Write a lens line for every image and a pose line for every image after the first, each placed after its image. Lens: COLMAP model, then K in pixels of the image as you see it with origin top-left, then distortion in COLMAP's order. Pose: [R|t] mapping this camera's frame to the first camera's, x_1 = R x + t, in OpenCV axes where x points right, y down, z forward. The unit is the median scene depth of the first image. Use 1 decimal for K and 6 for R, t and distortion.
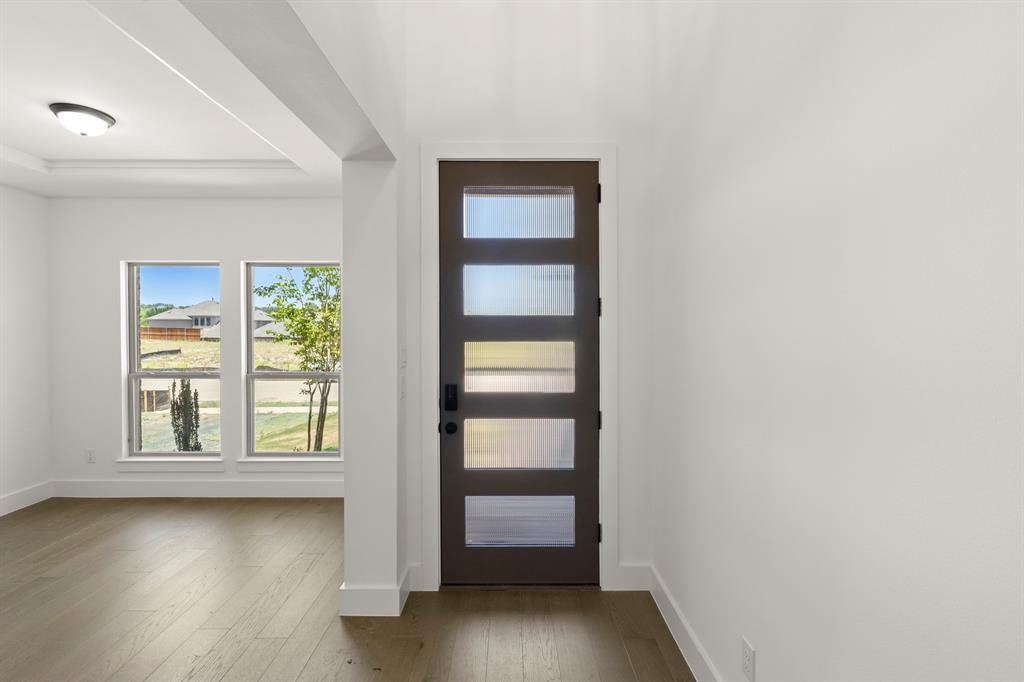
lens RADIAL K [[452.7, 0, 509.9], [0, 452.7, 339.5], [0, 0, 1]] dist [-0.016667, 0.000262]
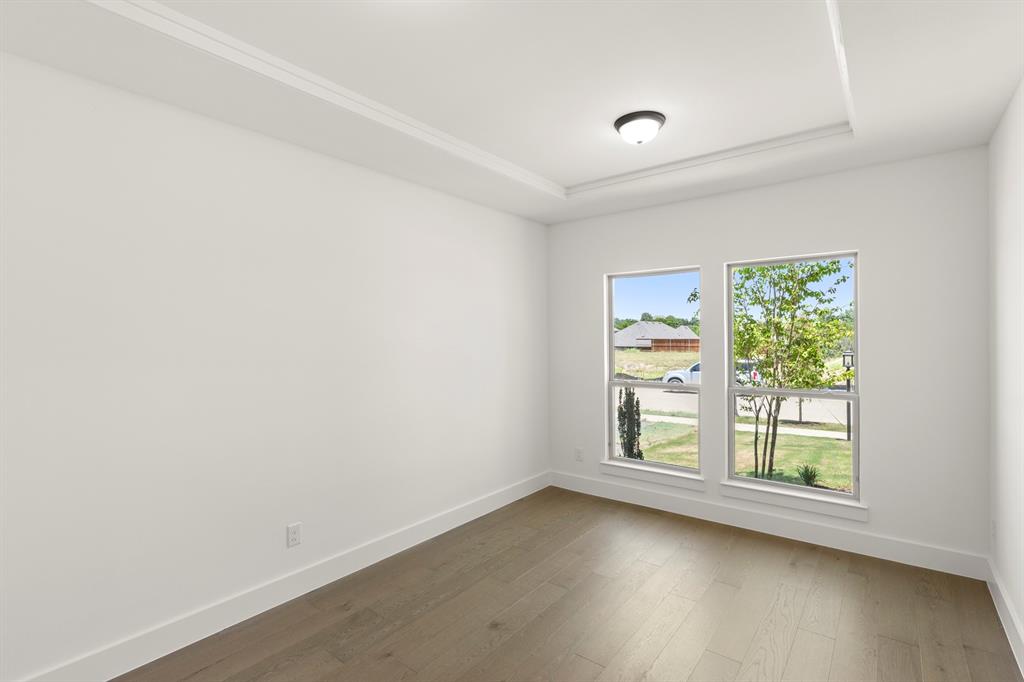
lens RADIAL K [[452.3, 0, 496.5], [0, 452.3, 345.2], [0, 0, 1]] dist [0.001996, 0.001037]
pose [[0.772304, -0.006307, -0.635222, -0.301122], [0.002490, 0.999973, -0.006901, -0.000559], [0.635248, 0.003748, 0.772299, 0.007645]]
